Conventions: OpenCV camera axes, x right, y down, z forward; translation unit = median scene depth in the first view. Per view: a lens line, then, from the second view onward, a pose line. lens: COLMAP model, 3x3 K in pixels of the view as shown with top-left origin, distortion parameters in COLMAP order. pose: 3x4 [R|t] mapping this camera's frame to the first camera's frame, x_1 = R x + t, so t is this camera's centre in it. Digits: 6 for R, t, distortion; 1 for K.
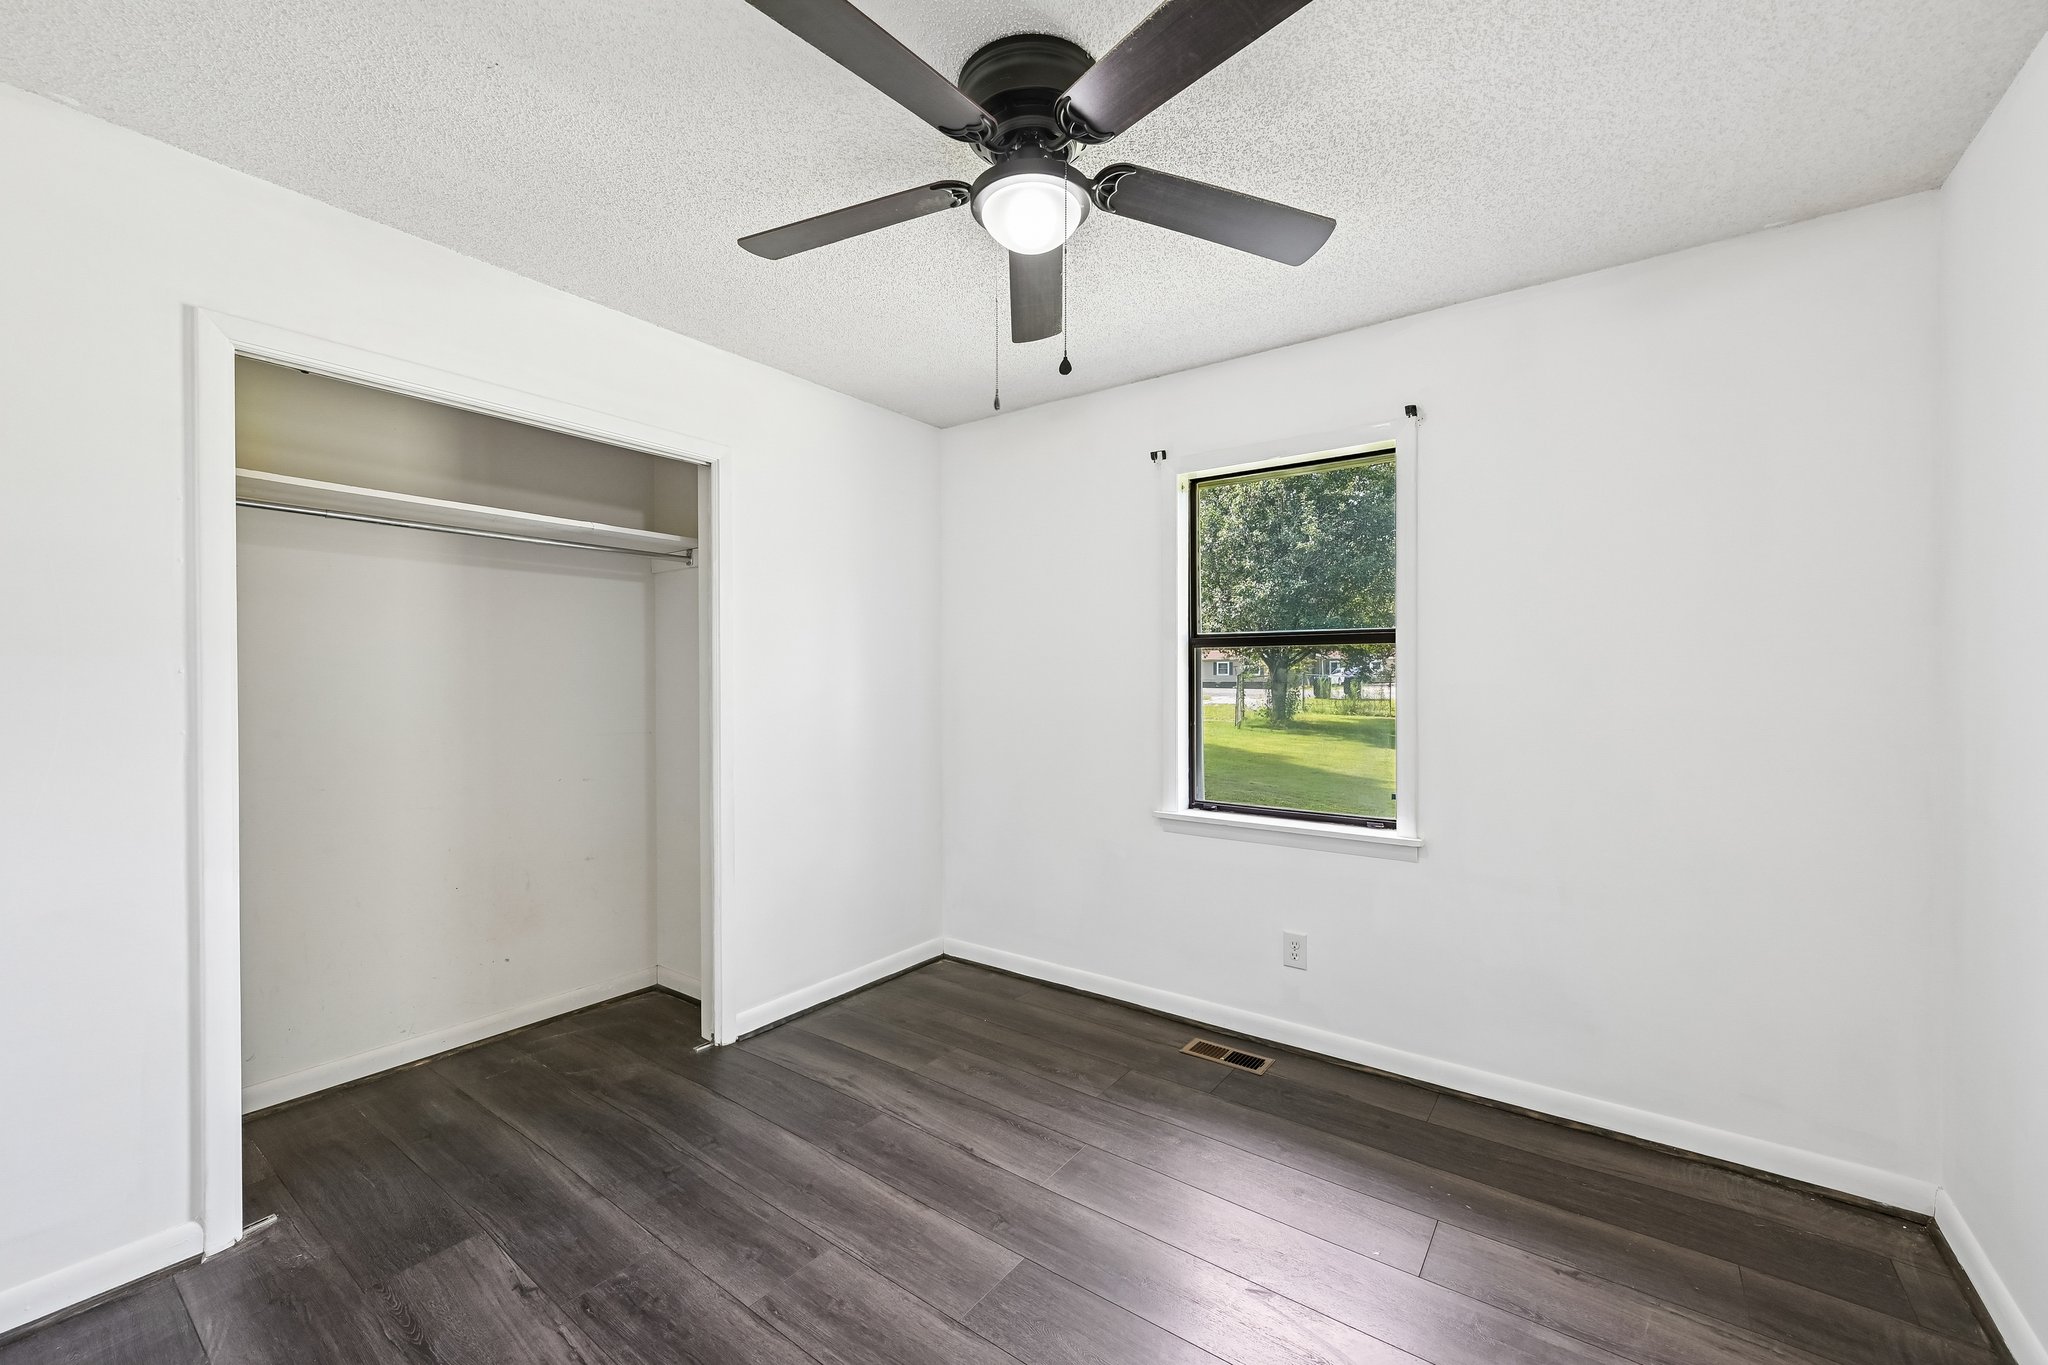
lens RADIAL K [[812.7, 0, 1030.2], [0, 812.7, 682.7], [0, 0, 1]] dist [0.000738, 0.000173]
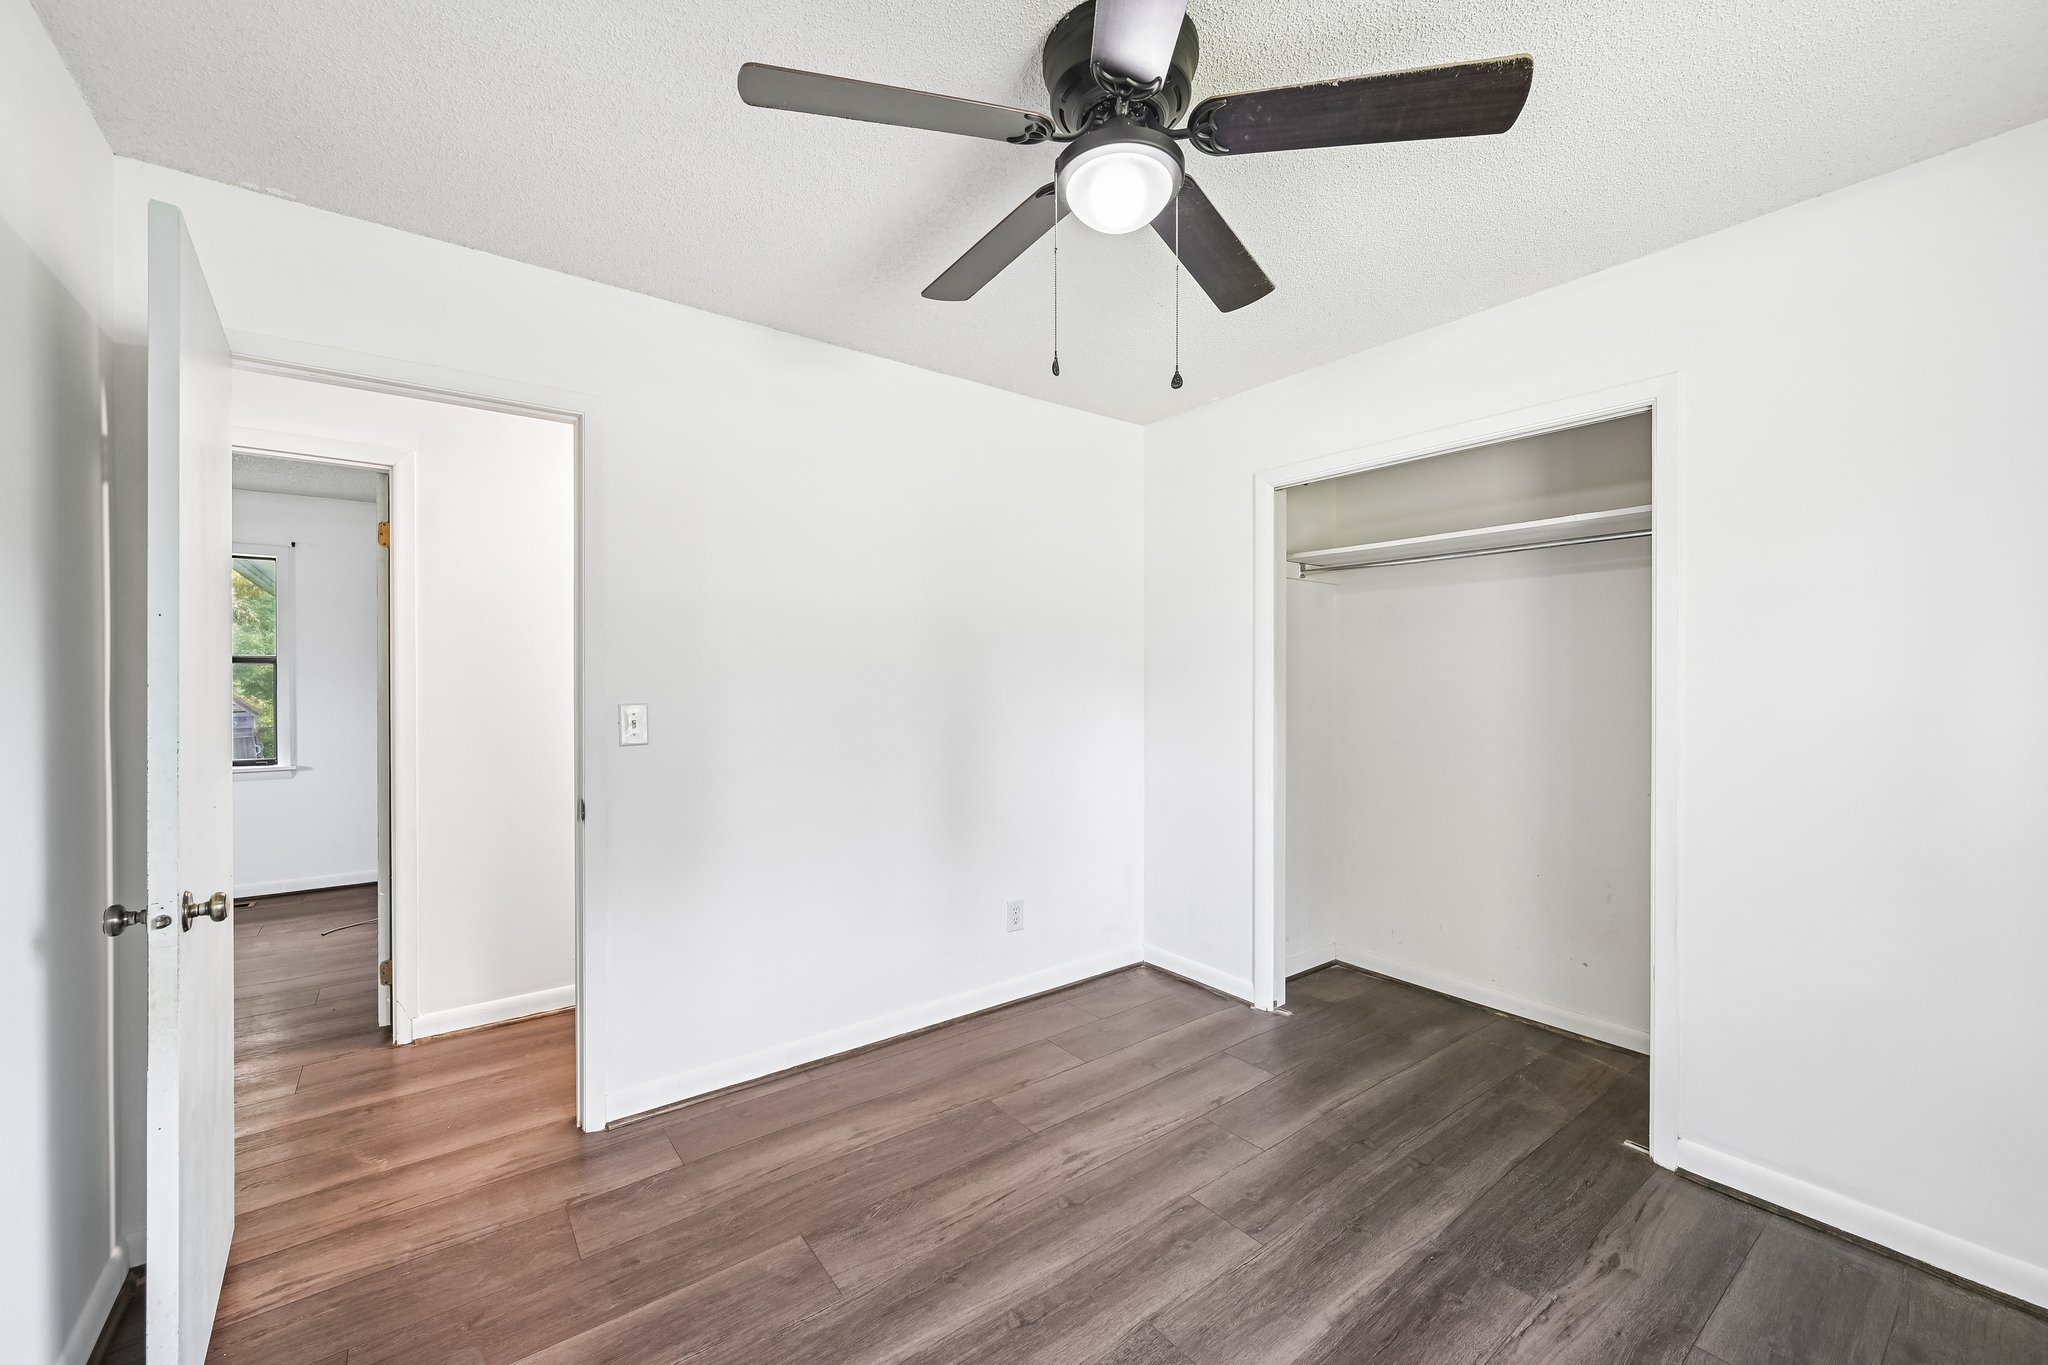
lens RADIAL K [[812.7, 0, 1030.2], [0, 812.7, 682.7], [0, 0, 1]] dist [0.000738, 0.000173]
pose [[-0.284752, 0.003334, -0.958595, 0.611370], [-0.005493, 0.999972, 0.005110, -0.006603], [0.958586, 0.006721, -0.284725, 0.763288]]
